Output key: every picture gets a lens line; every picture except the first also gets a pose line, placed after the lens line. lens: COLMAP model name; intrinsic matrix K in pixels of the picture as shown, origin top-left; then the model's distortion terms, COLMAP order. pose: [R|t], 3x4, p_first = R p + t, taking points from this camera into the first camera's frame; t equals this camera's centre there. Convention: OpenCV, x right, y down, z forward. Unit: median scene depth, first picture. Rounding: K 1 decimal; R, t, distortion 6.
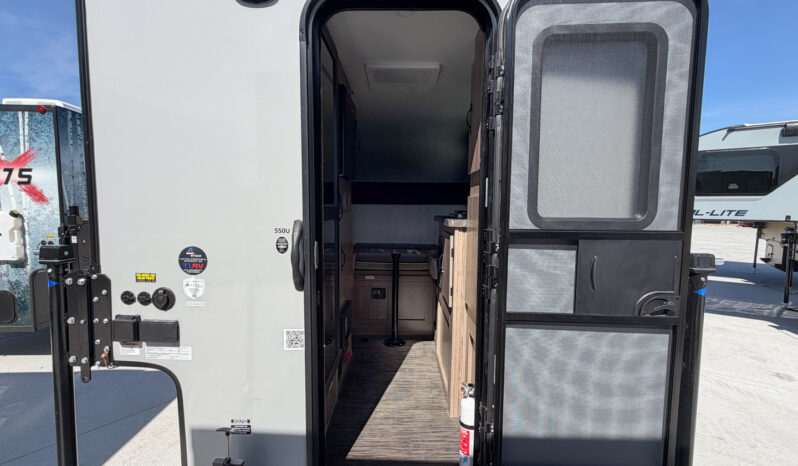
lens RADIAL K [[304.2, 0, 399.0], [0, 304.2, 233.0], [0, 0, 1]] dist [-0.000159, 0.000008]
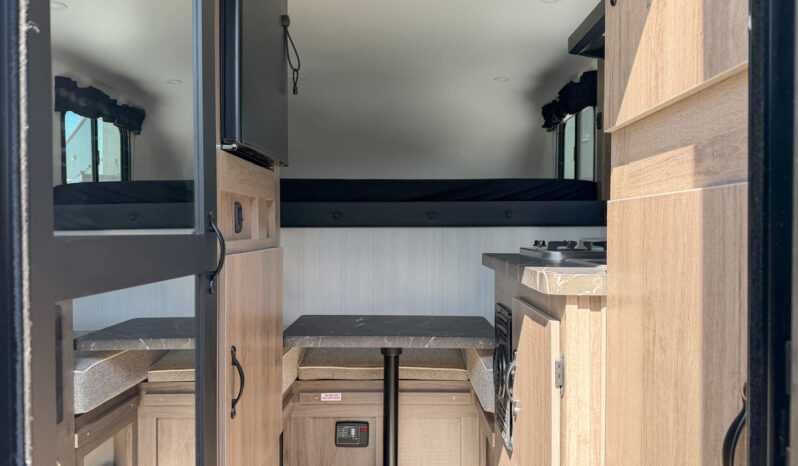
lens RADIAL K [[583.6, 0, 409.8], [0, 583.6, 242.8], [0, 0, 1]] dist [0.140709, -0.241464]
pose [[0.999855, -0.007508, 0.015267, 0.006077], [0.008541, 0.997596, -0.068770, -0.019727], [-0.014714, 0.068890, 0.997516, 0.227454]]
